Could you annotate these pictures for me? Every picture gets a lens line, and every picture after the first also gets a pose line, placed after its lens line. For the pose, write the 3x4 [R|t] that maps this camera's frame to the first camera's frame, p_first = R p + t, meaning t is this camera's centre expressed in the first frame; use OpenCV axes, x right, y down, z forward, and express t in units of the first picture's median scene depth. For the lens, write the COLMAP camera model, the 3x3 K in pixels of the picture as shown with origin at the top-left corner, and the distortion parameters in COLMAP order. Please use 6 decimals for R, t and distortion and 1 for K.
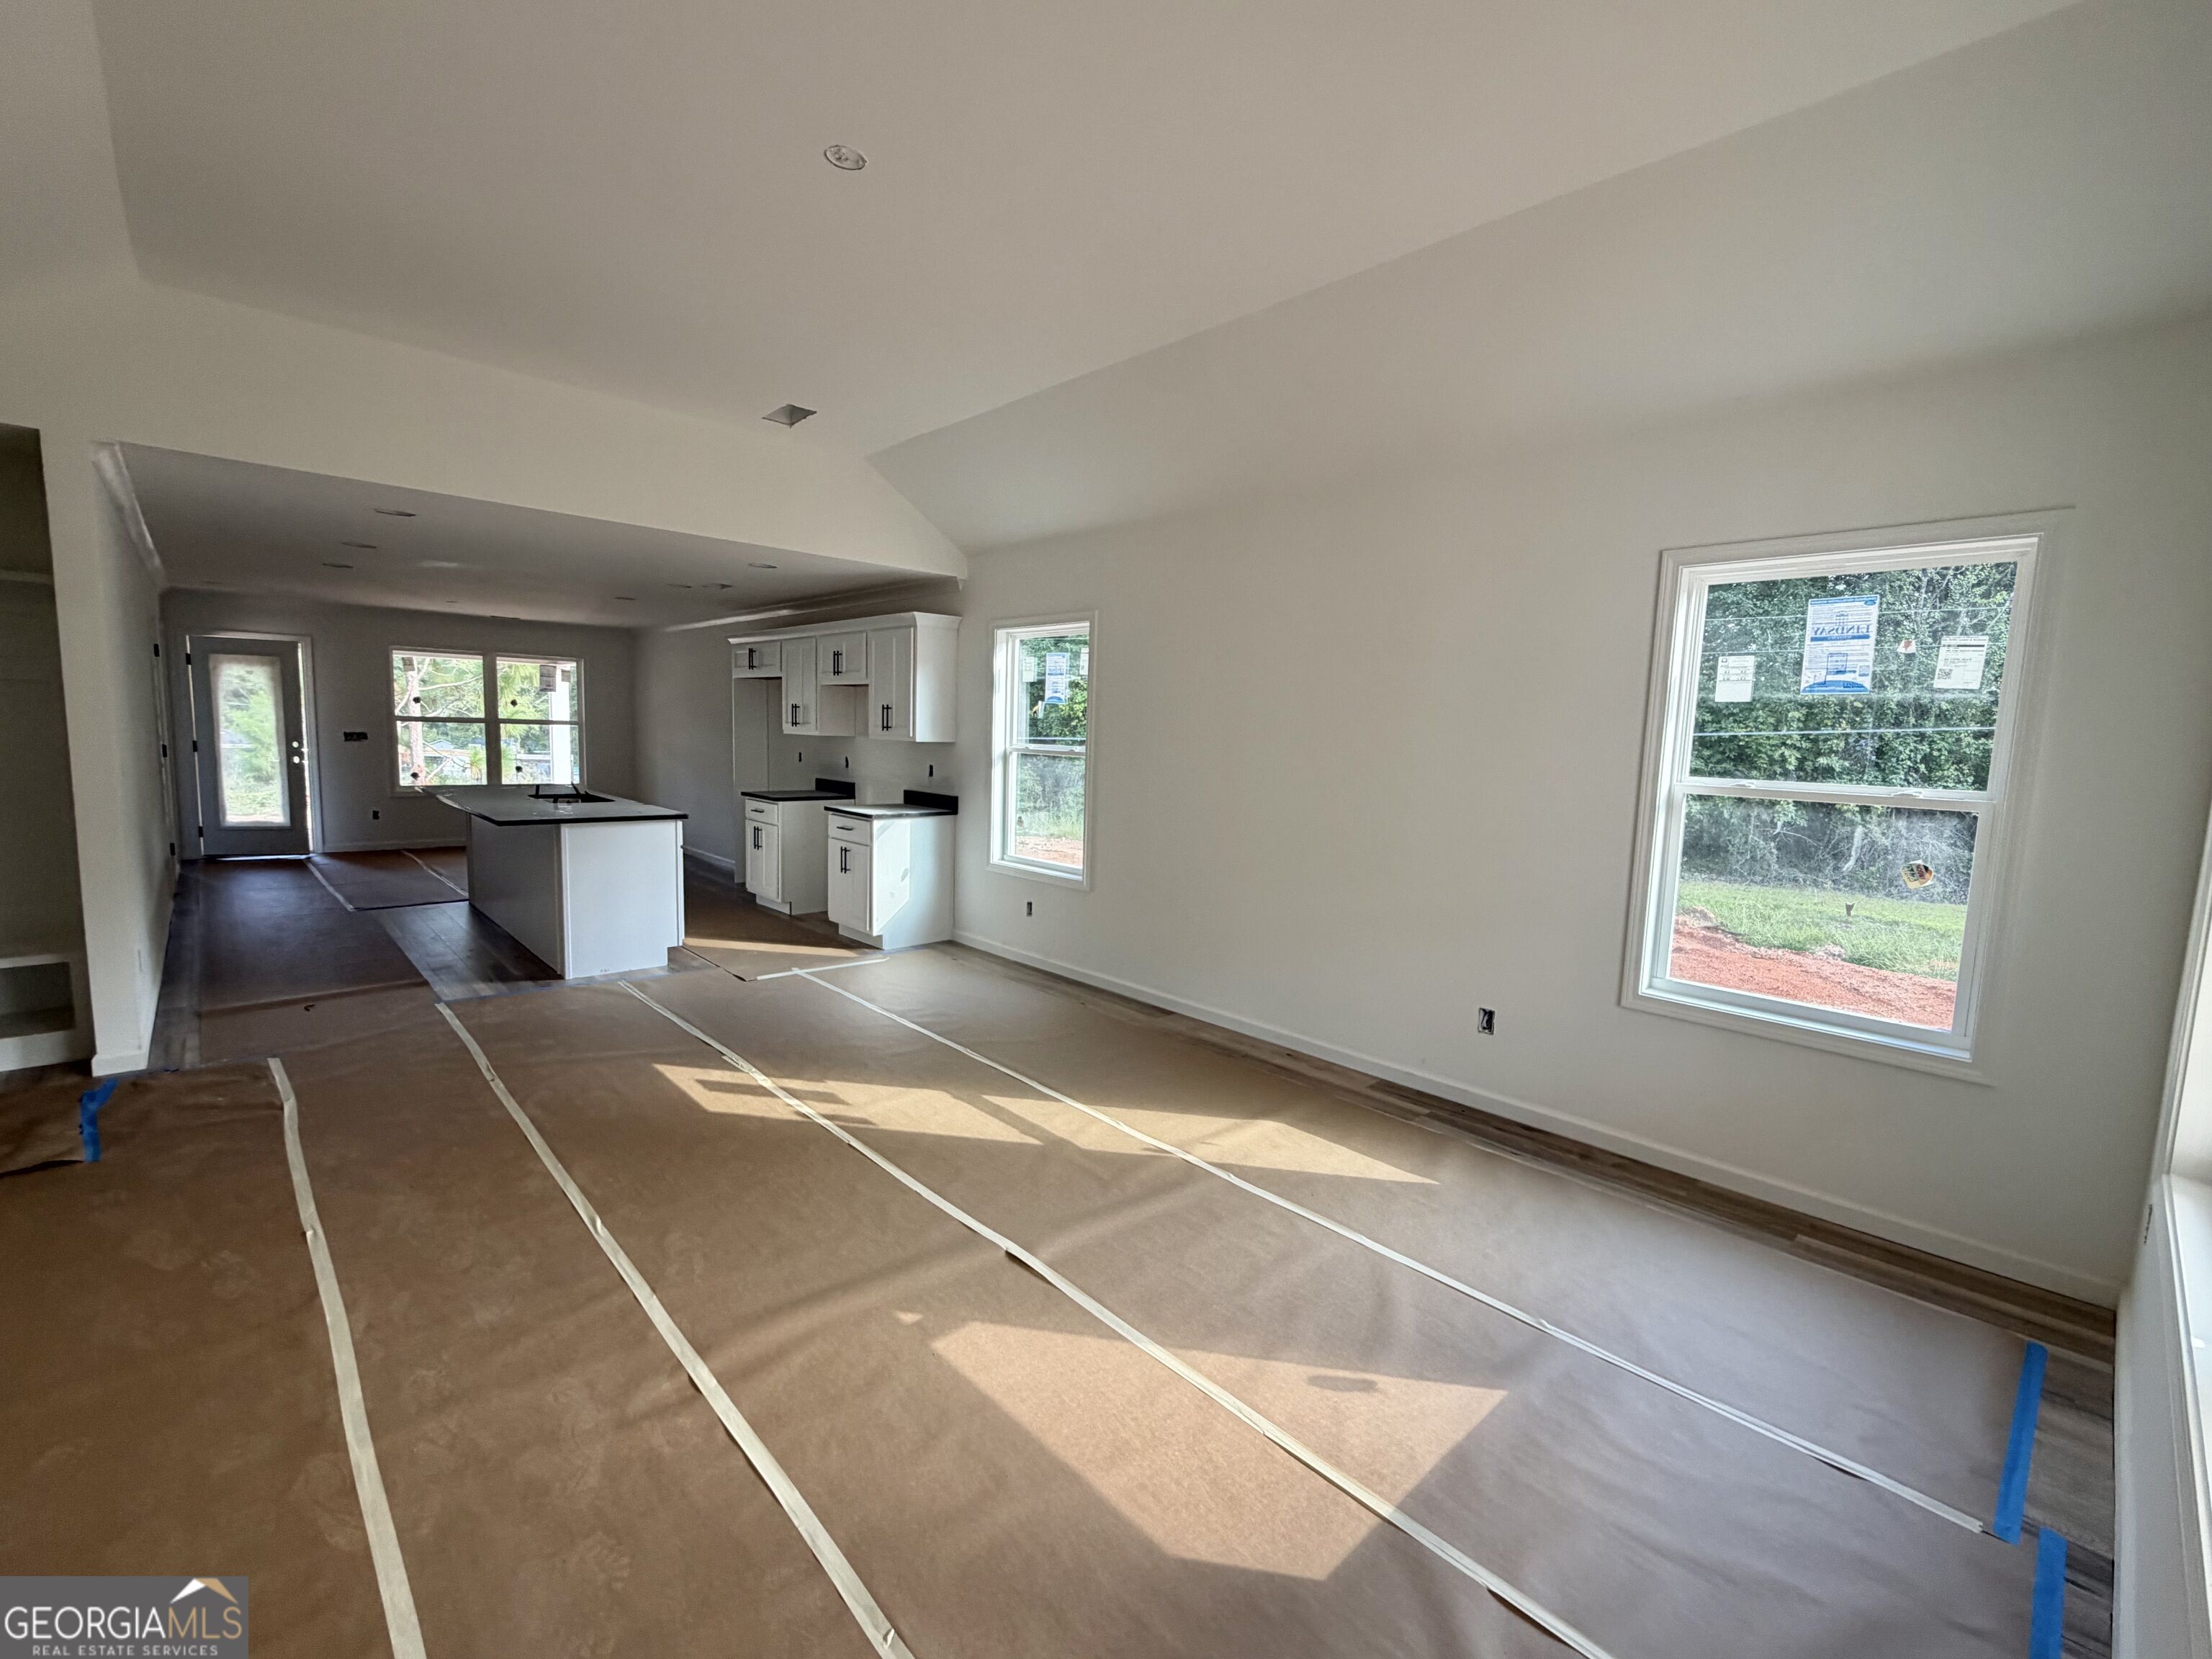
lens RADIAL K [[941.3, 0, 1102.3], [0, 941.3, 828.3], [0, 0, 1]] dist [0.003183, -0.003314]
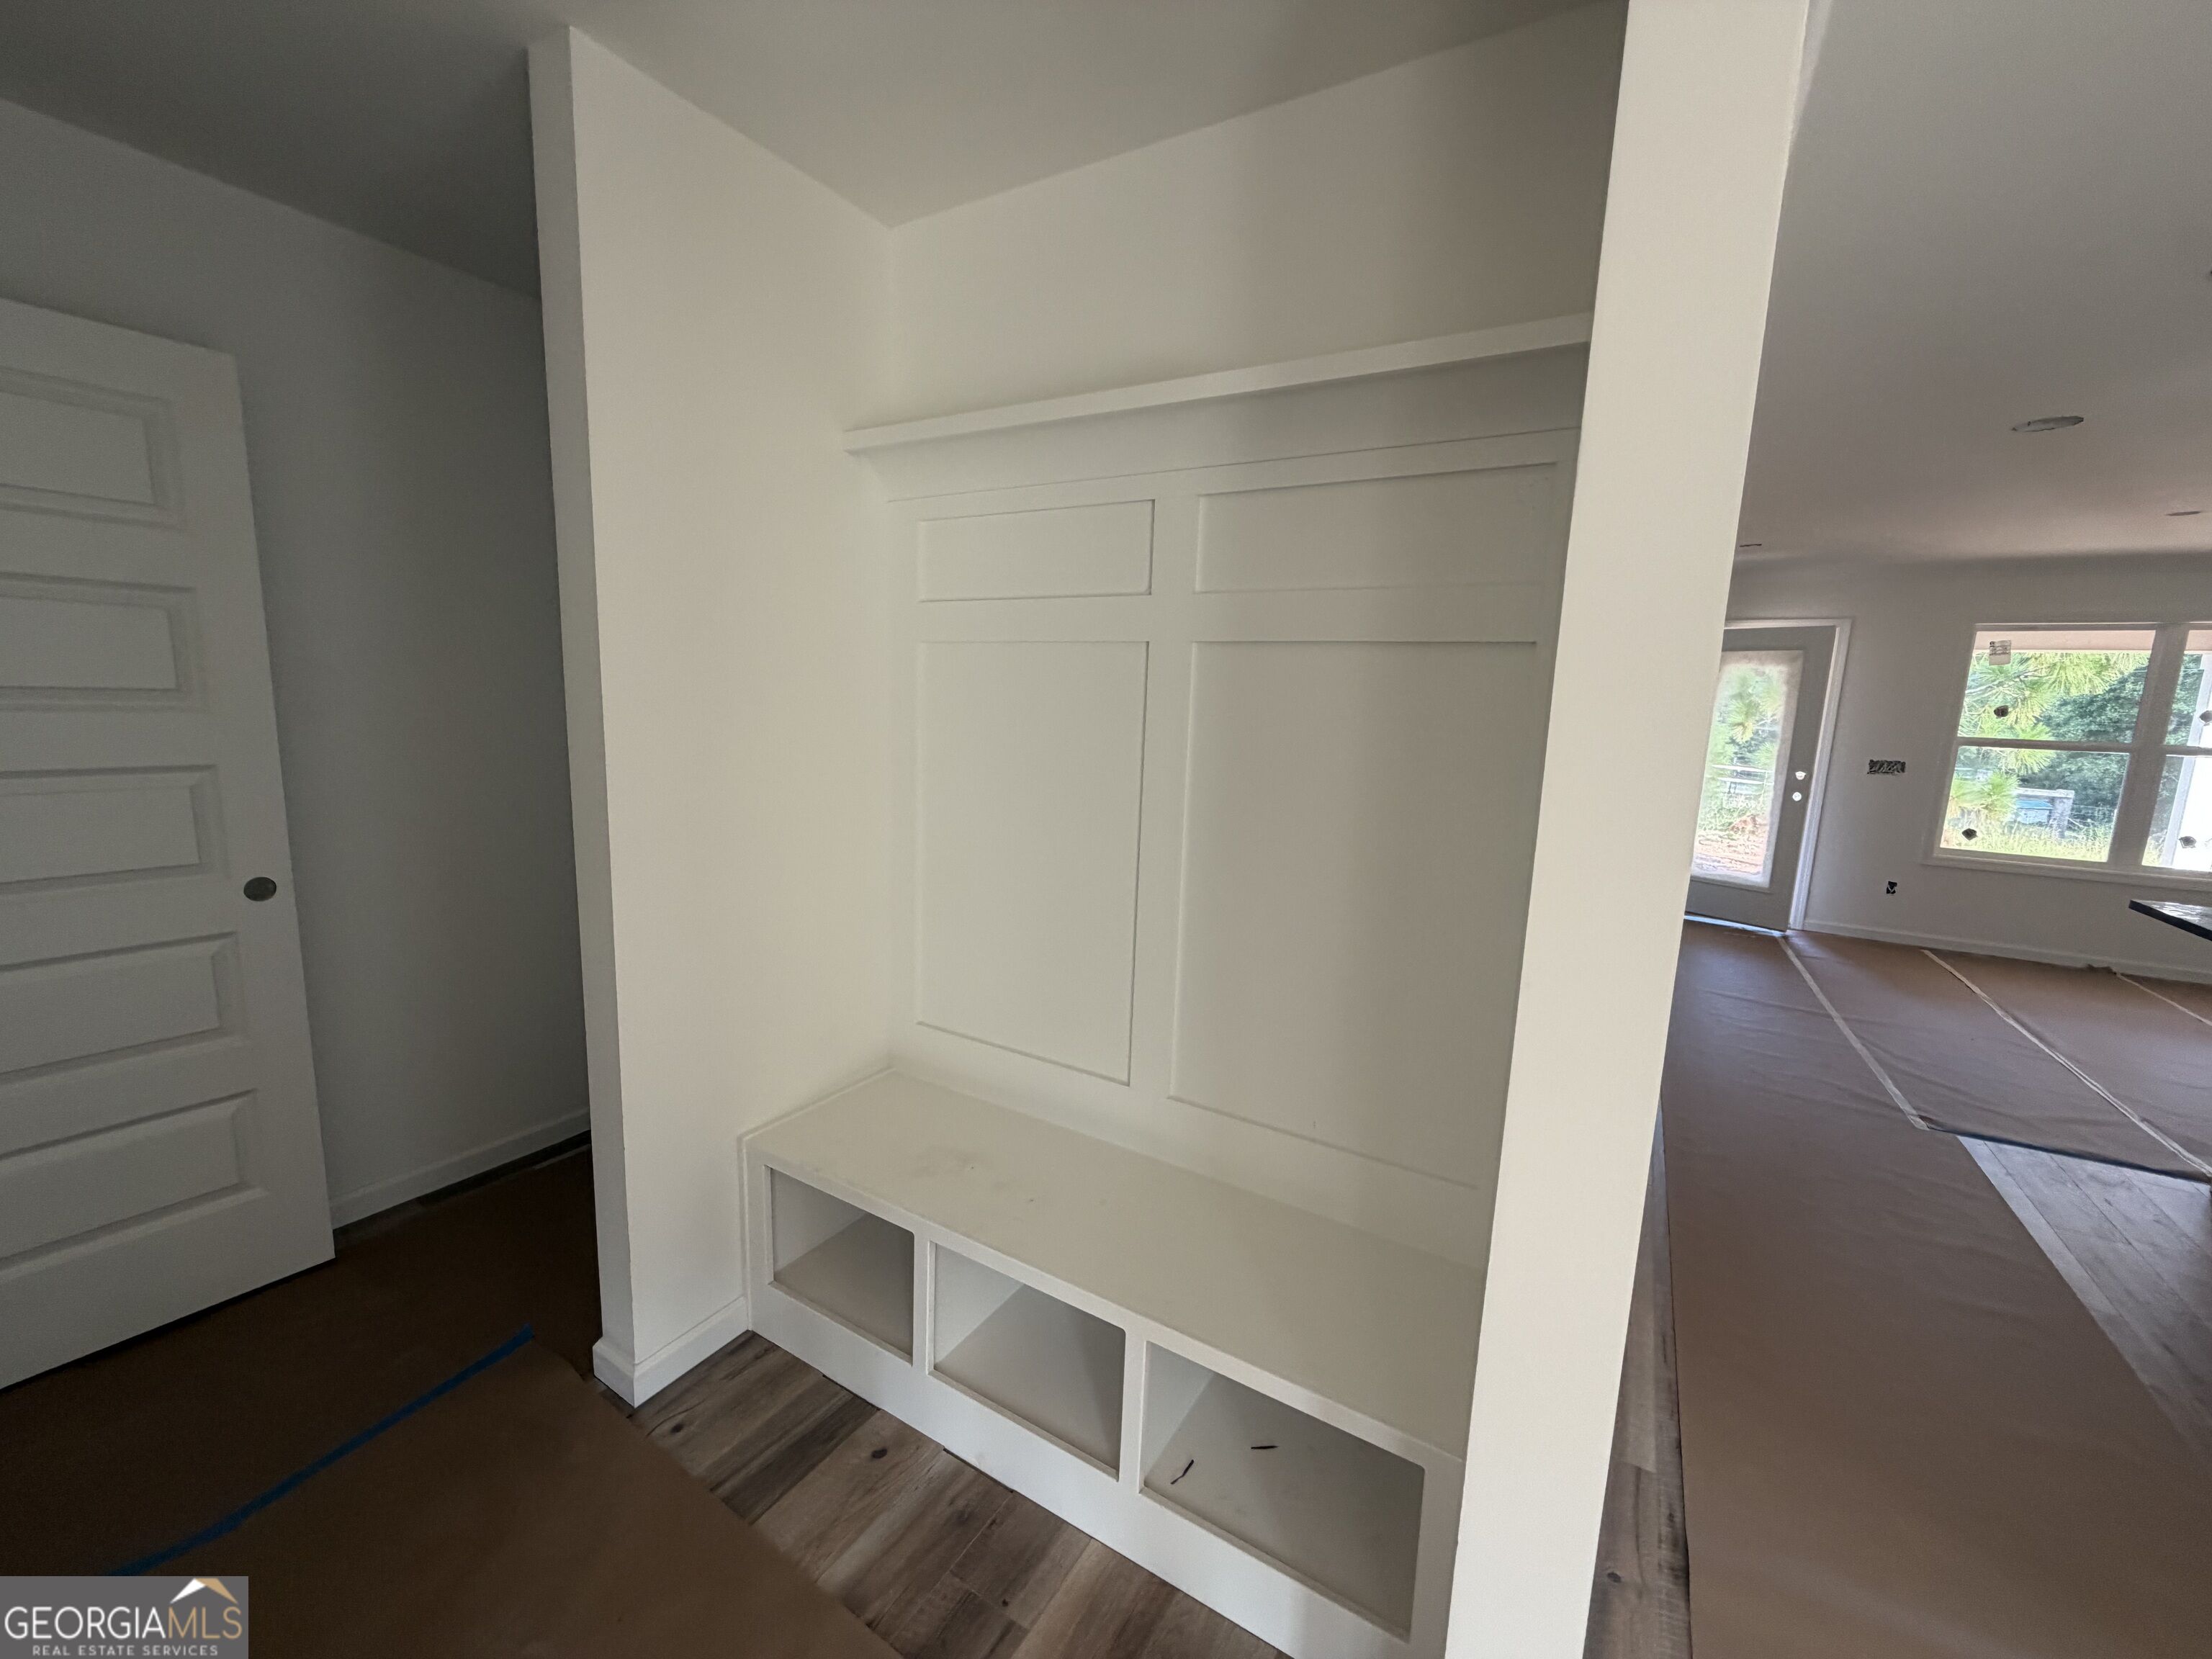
lens RADIAL K [[882.6, 0, 1095.6], [0, 882.6, 831.1], [0, 0, 1]] dist [-0.001088, -0.000110]
pose [[0.256462, 0.121854, -0.958842, -0.334594], [-0.129002, 0.987461, 0.090987, -0.037531], [0.957907, 0.100358, 0.268966, 0.305144]]
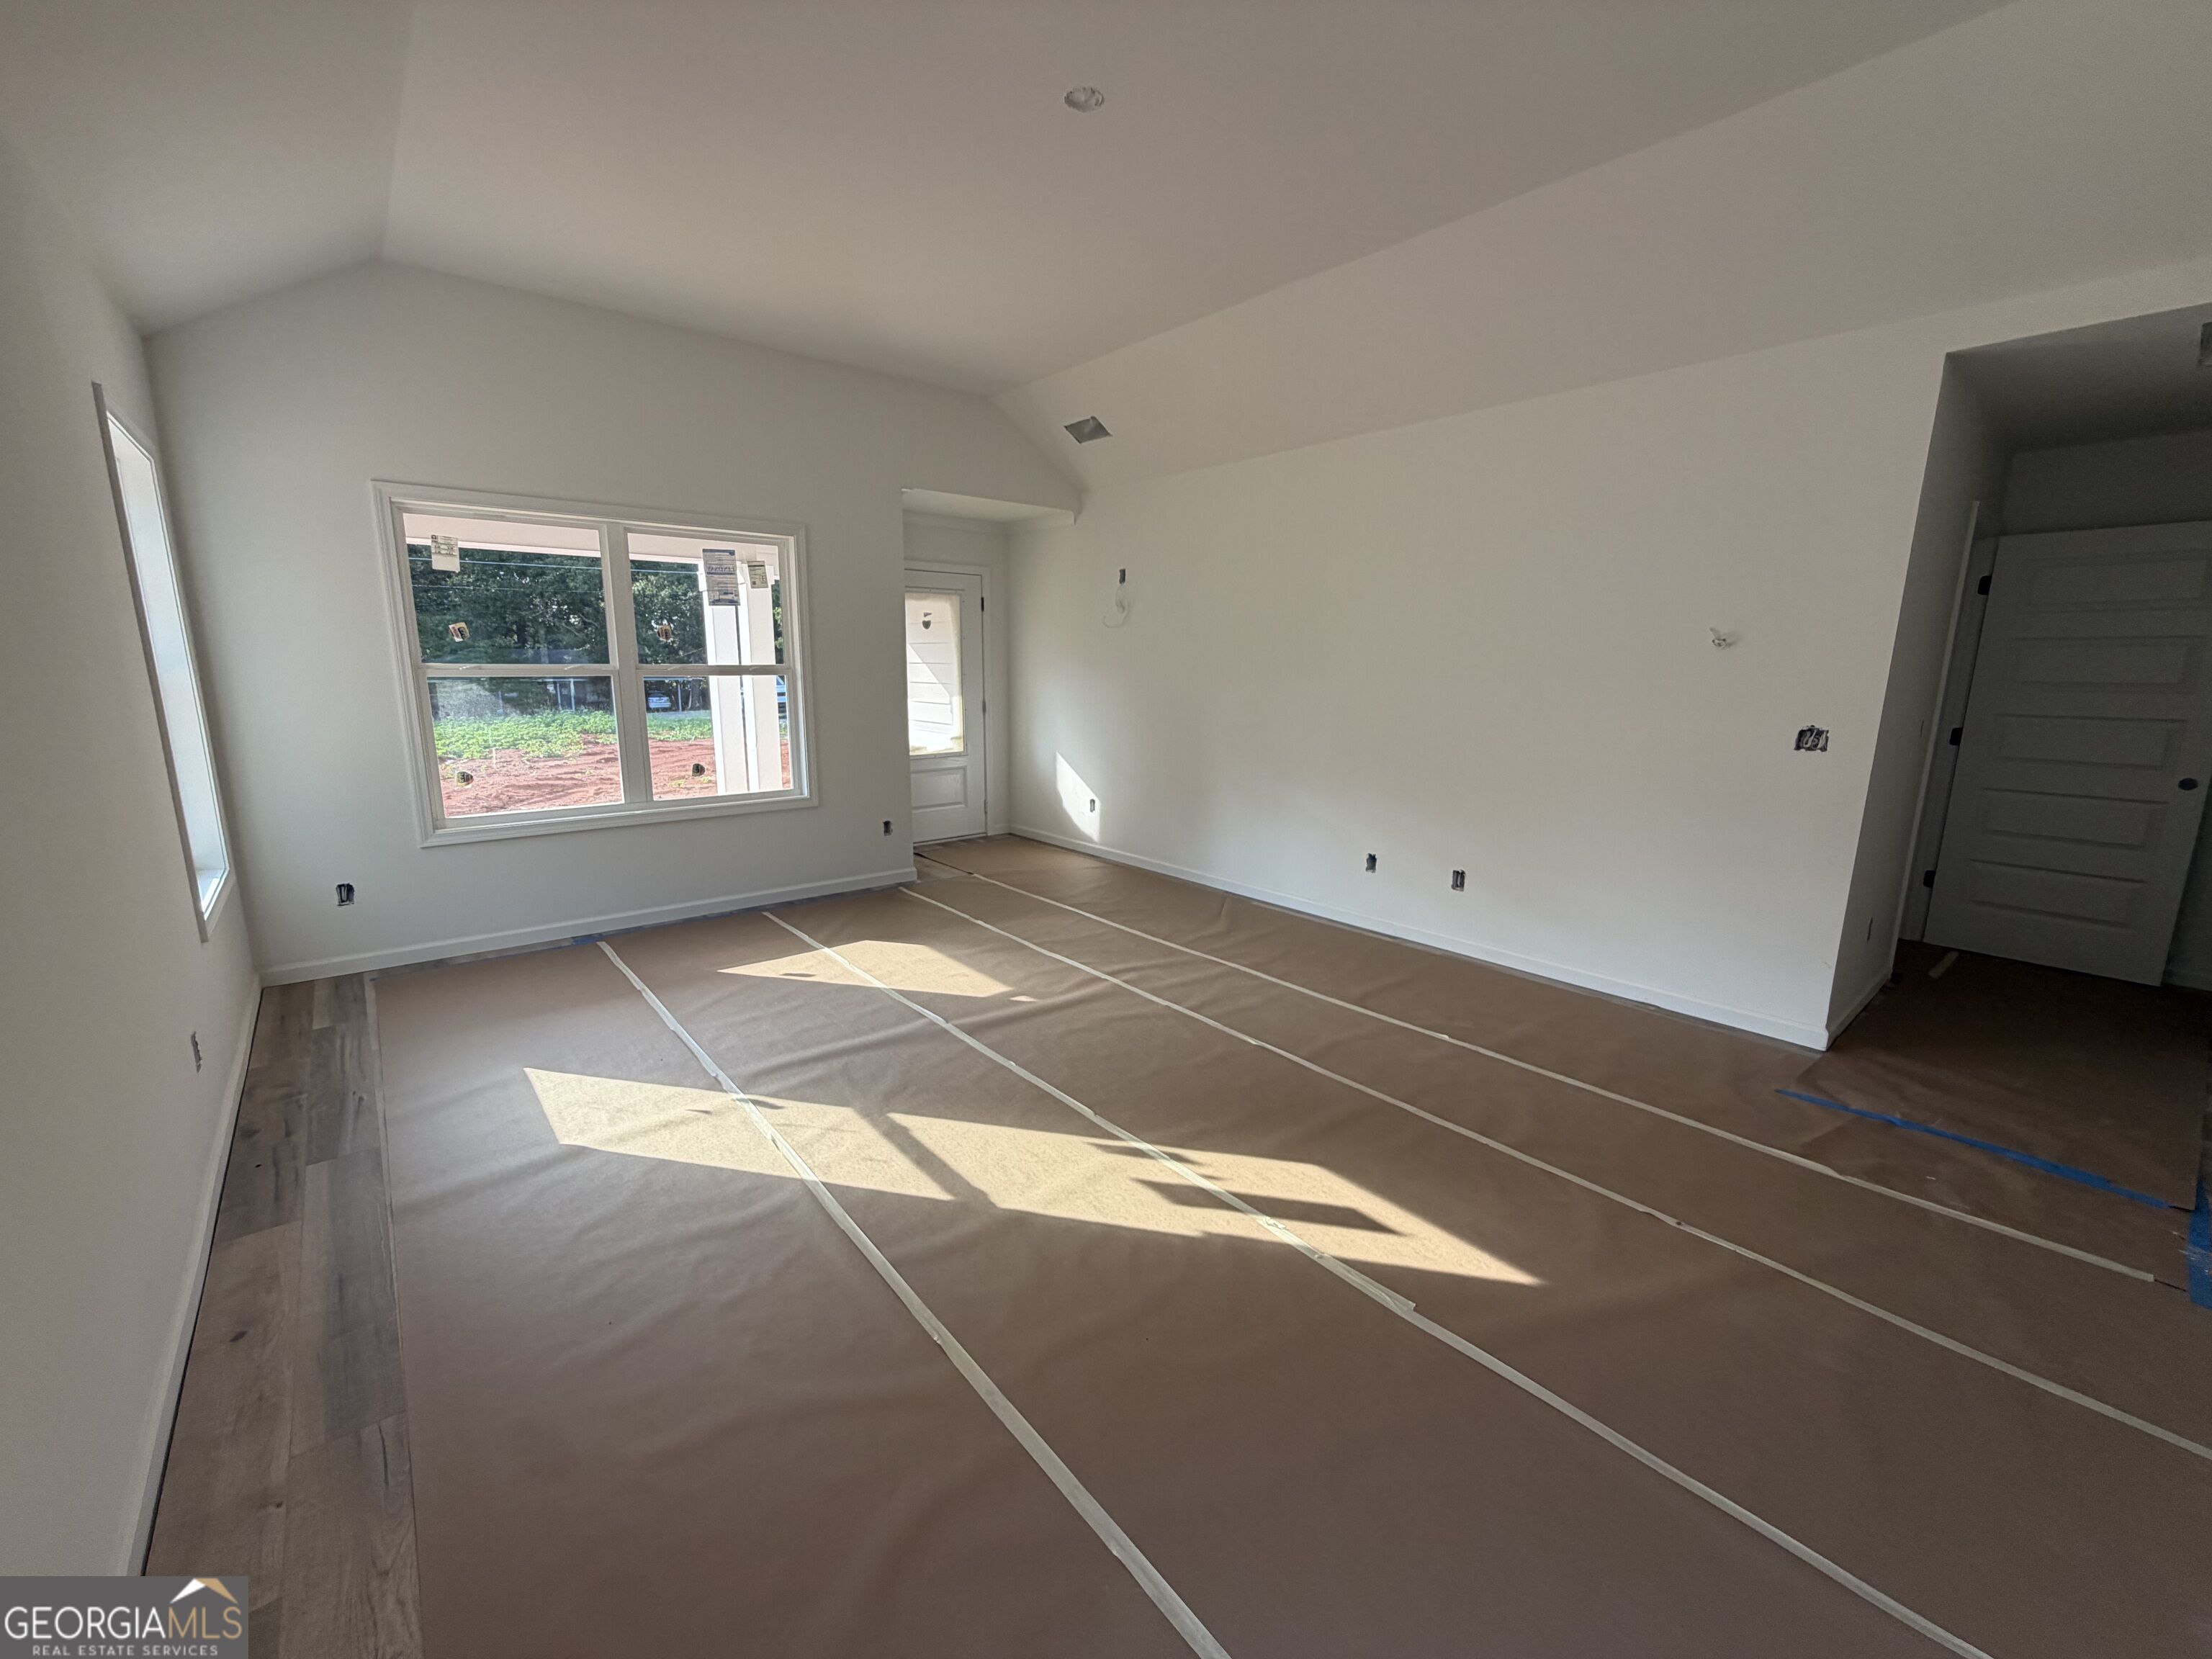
lens RADIAL K [[882.6, 0, 1104.1], [0, 882.6, 832.7], [0, 0, 1]] dist [-0.001088, -0.000110]
pose [[-0.998981, -0.040185, 0.020530, -0.201906], [-0.032387, 0.955278, 0.293932, -0.122705], [-0.031423, 0.292968, -0.955606, 1.263634]]
